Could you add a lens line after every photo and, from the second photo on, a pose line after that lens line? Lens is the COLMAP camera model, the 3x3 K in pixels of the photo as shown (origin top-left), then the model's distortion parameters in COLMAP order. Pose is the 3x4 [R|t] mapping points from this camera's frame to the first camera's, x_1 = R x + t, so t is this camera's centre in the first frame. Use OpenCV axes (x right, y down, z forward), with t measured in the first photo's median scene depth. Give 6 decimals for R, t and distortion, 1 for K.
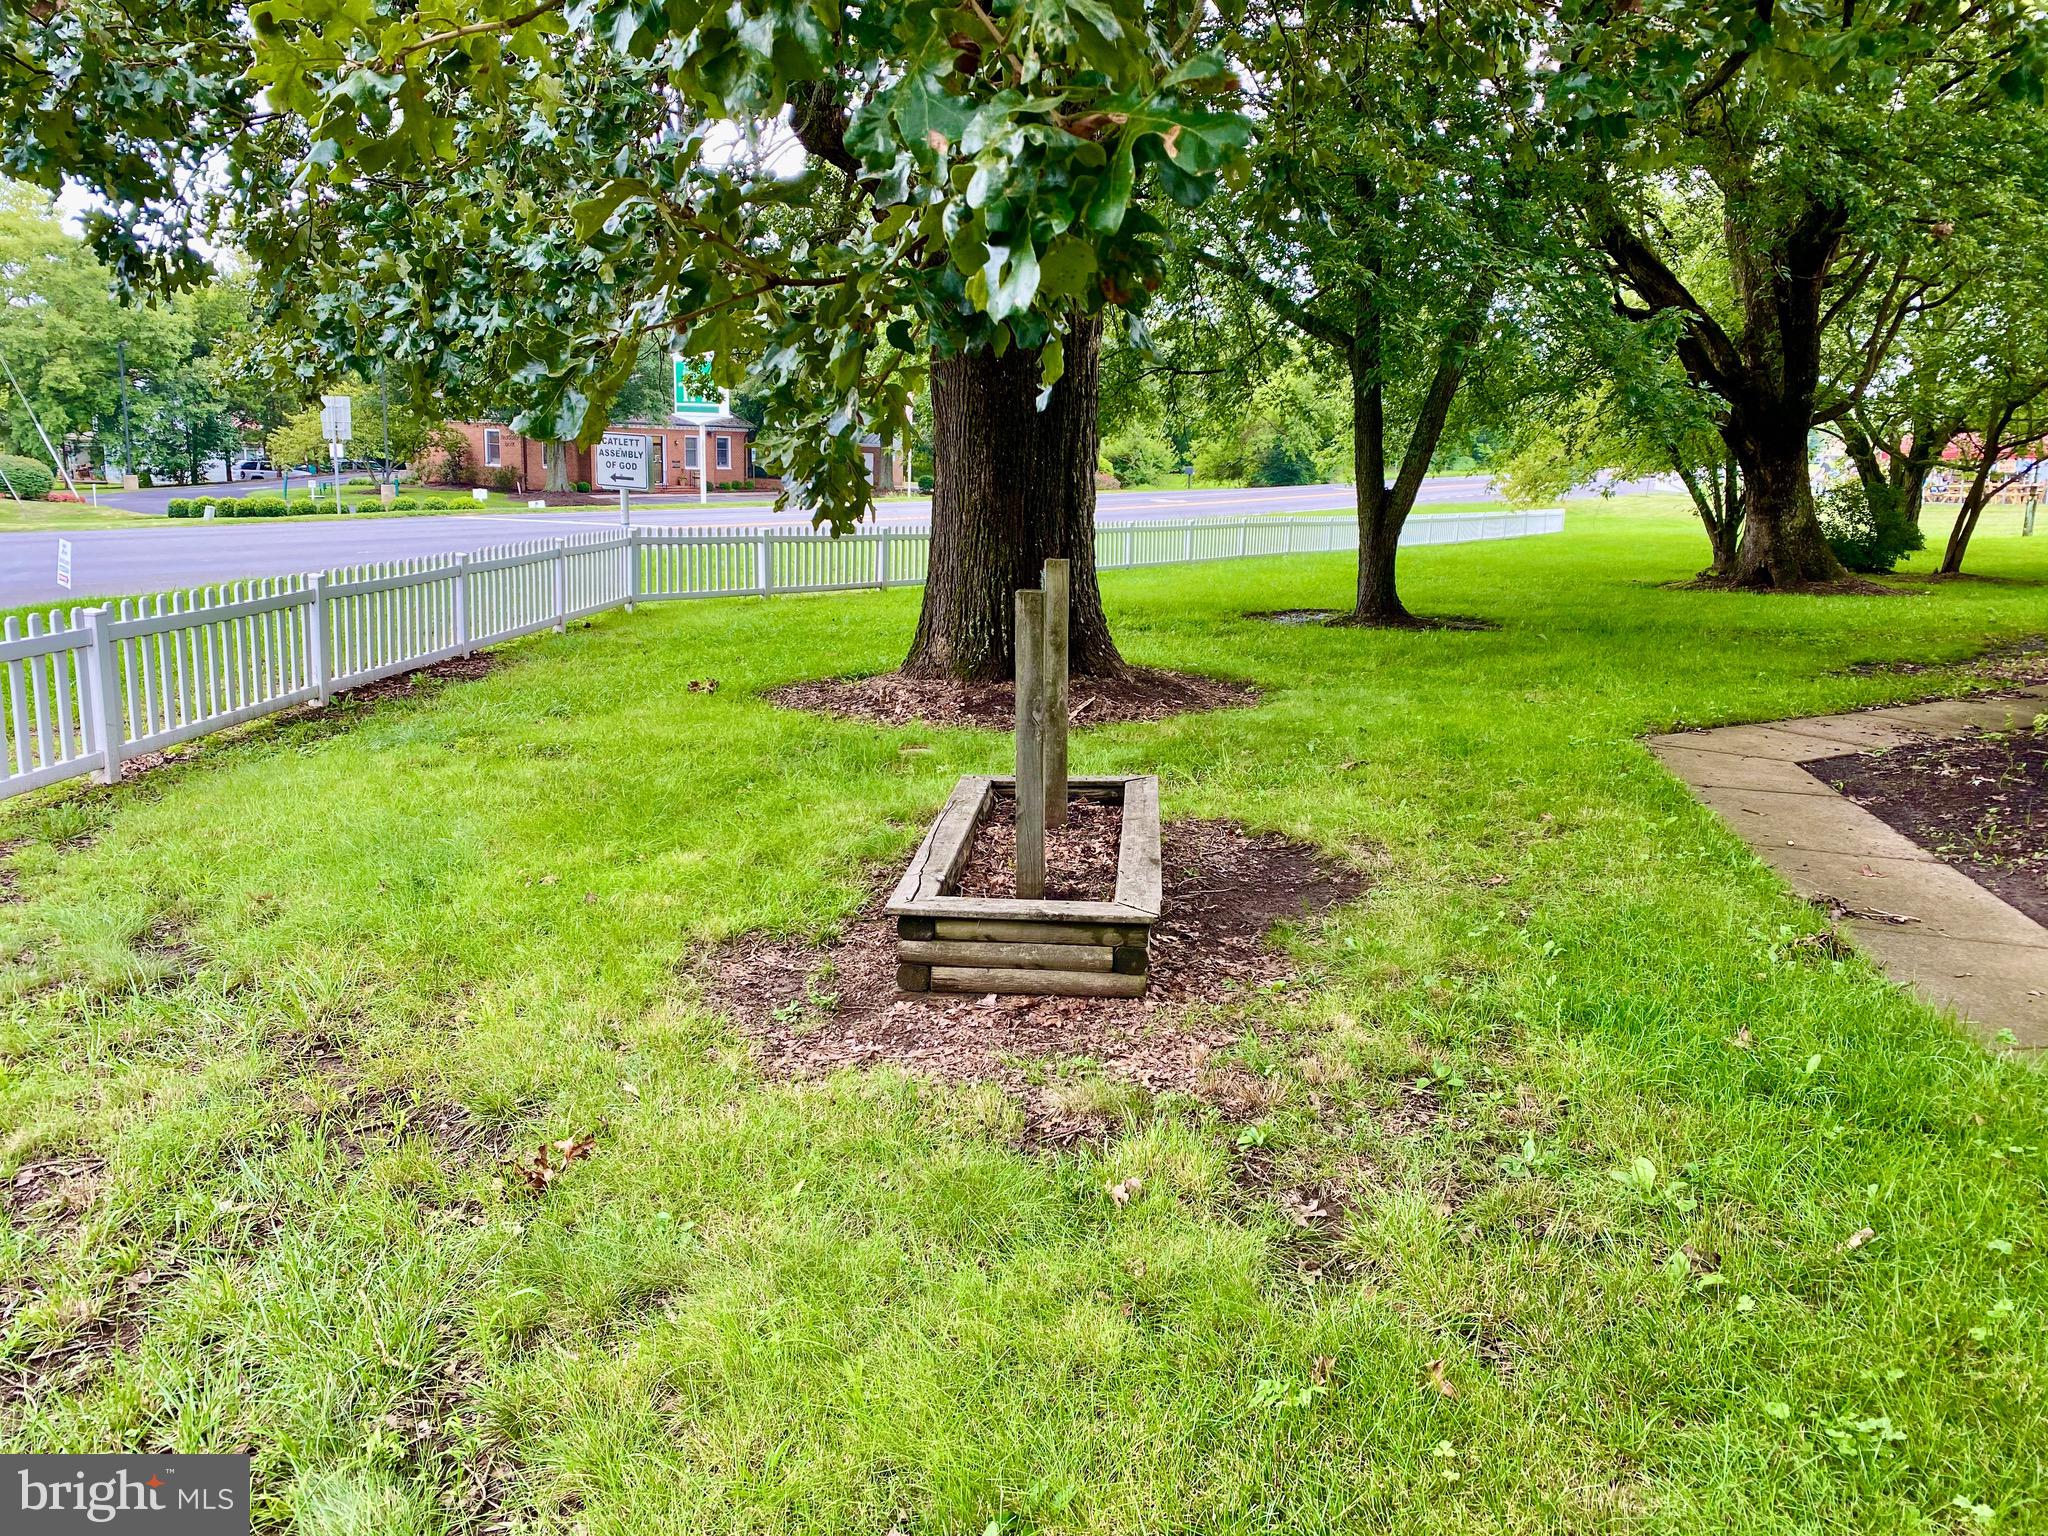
lens RADIAL K [[1545.1, 0, 1028.9], [0, 1545.1, 759.6], [0, 0, 1]] dist [0.005038, -0.010882]
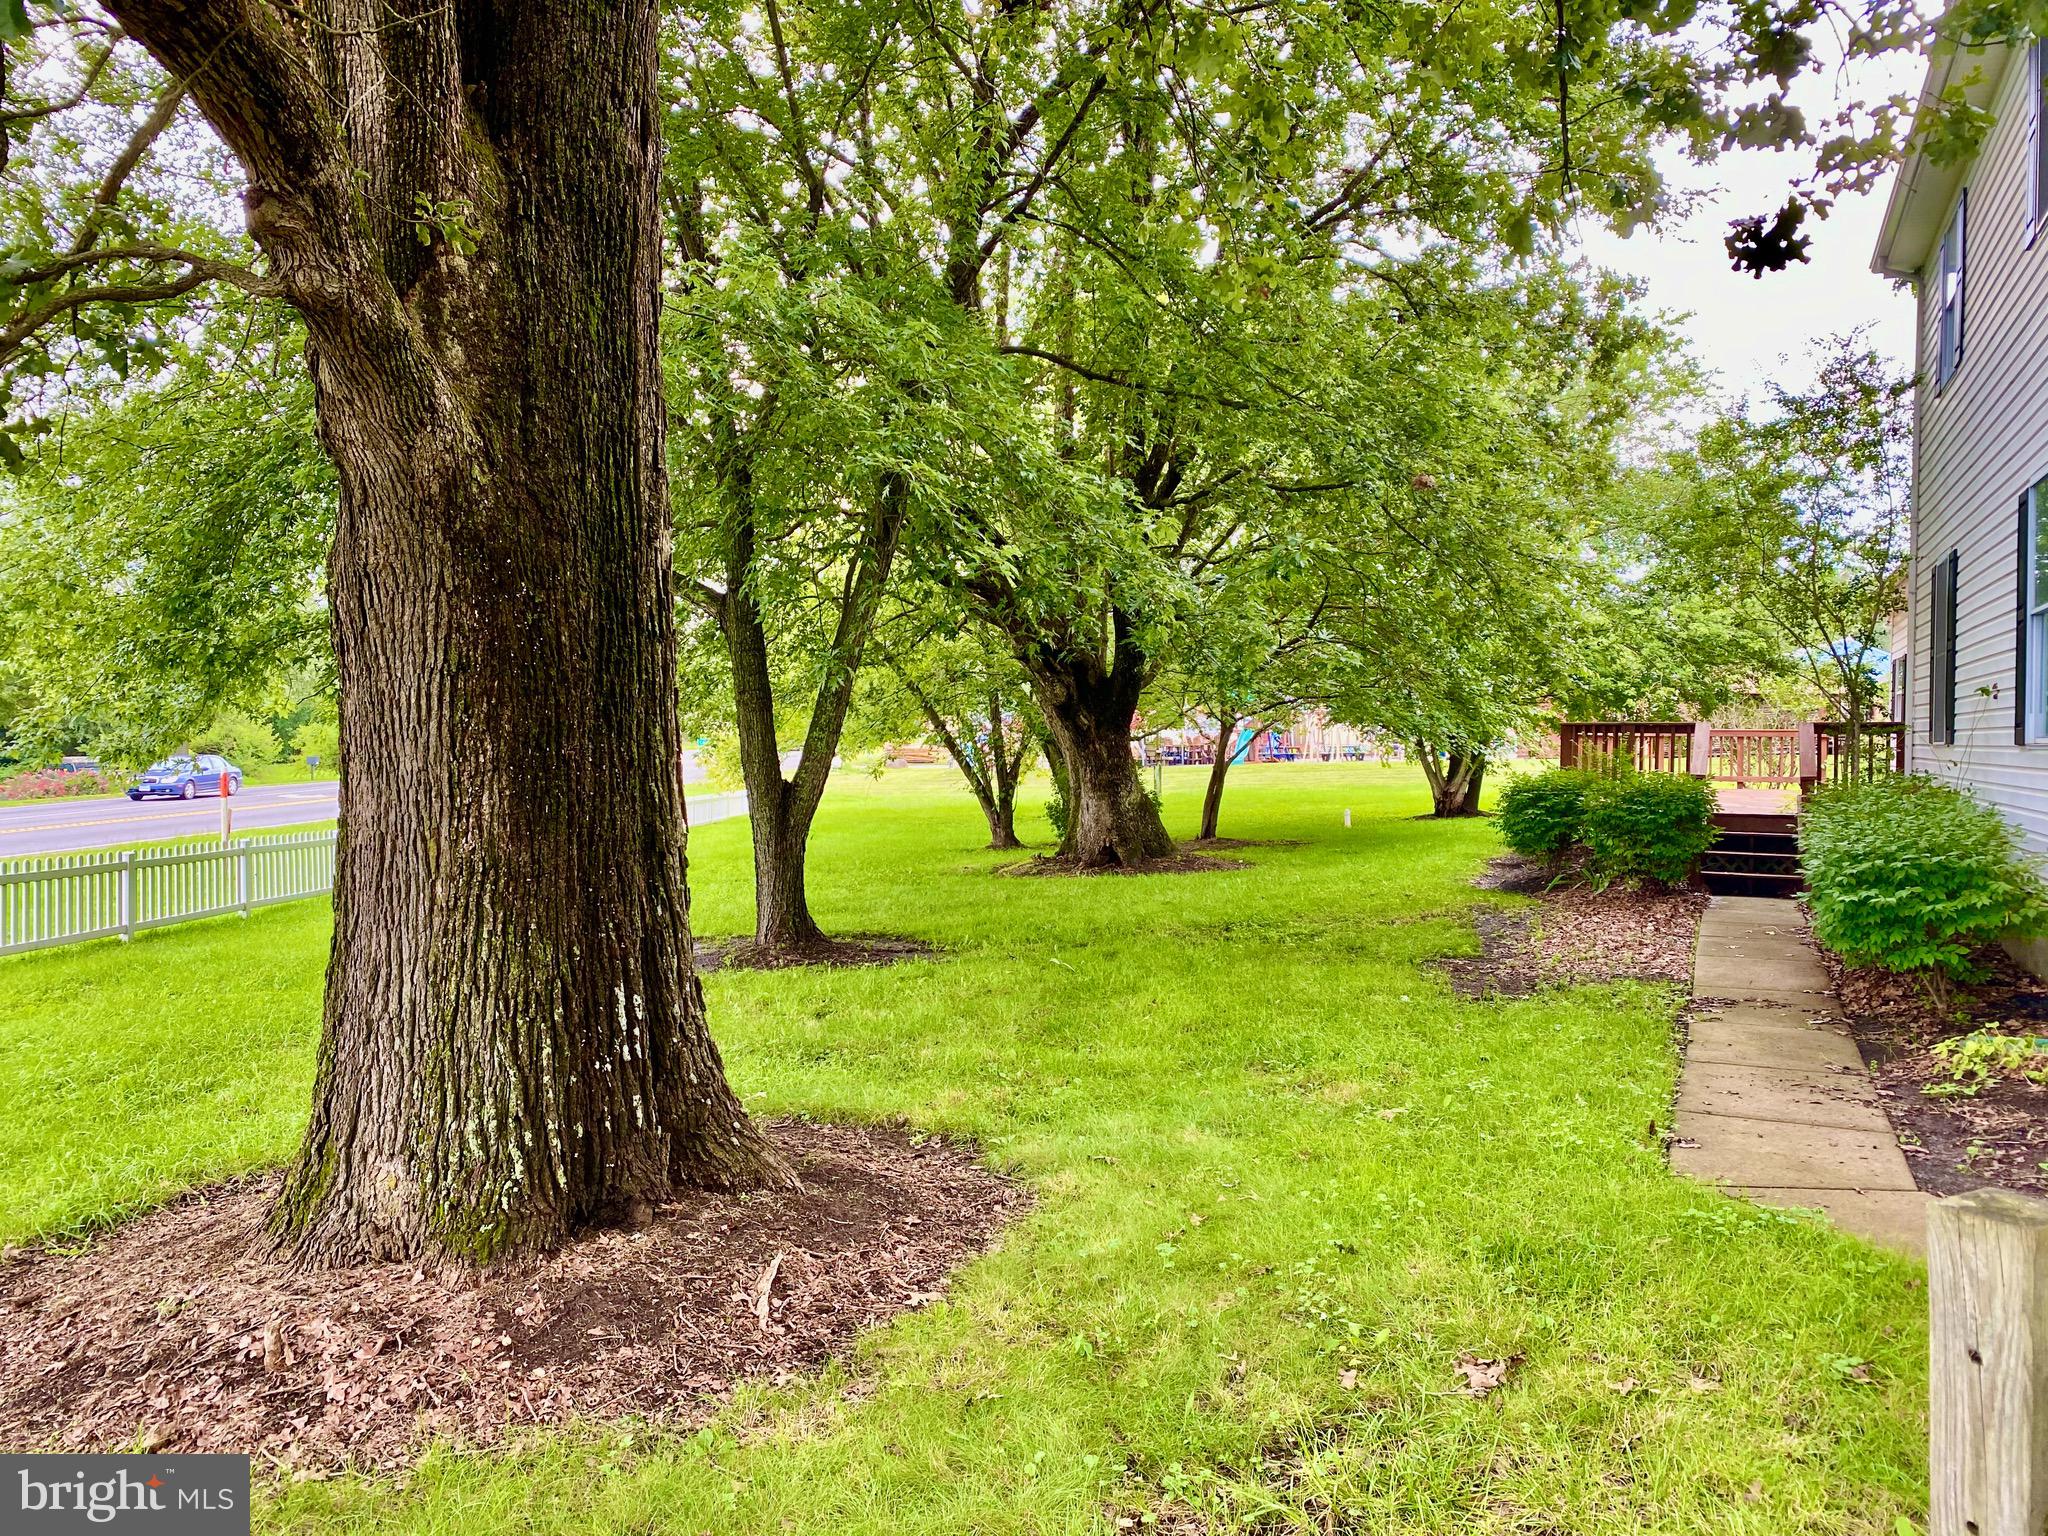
lens RADIAL K [[1545.1, 0, 1025.9], [0, 1545.1, 766.8], [0, 0, 1]] dist [0.005038, -0.010882]
pose [[0.847787, -0.031606, 0.529394, -0.129073], [0.122996, 0.982724, -0.138297, -0.103707], [-0.515877, 0.182360, 0.837028, 0.500752]]
